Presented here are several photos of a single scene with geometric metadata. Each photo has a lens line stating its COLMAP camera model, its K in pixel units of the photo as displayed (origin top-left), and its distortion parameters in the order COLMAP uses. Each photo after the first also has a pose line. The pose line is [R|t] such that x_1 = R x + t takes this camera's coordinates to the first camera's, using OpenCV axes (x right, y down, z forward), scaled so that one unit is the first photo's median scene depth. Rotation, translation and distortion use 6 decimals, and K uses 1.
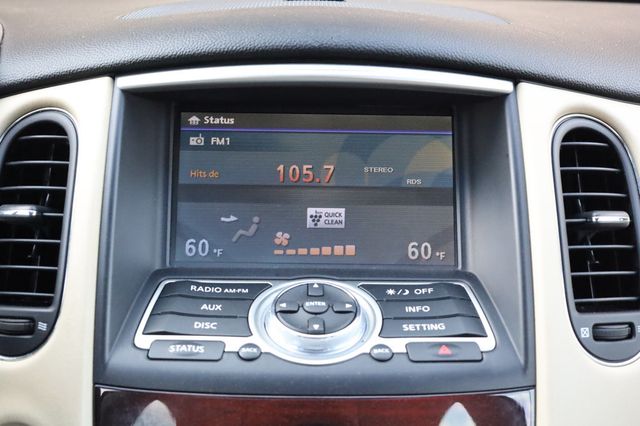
lens RADIAL K [[1250.3, 0, 320.0], [0, 1250.3, 213.0], [0, 0, 1]] dist [0.006976, -0.209711]
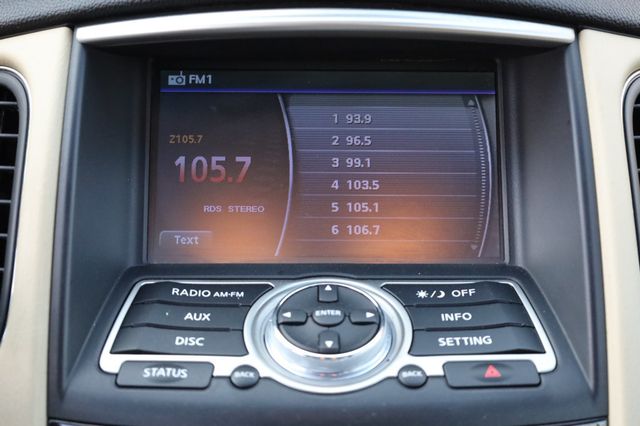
lens RADIAL K [[1198.2, 0, 320.0], [0, 1198.2, 213.0], [0, 0, 1]] dist [-0.017314, -0.020507]
pose [[0.999903, -0.007998, -0.011446, 0.000510], [0.008536, 0.998824, 0.047733, -0.026568], [0.011051, -0.047826, 0.998795, 0.243500]]
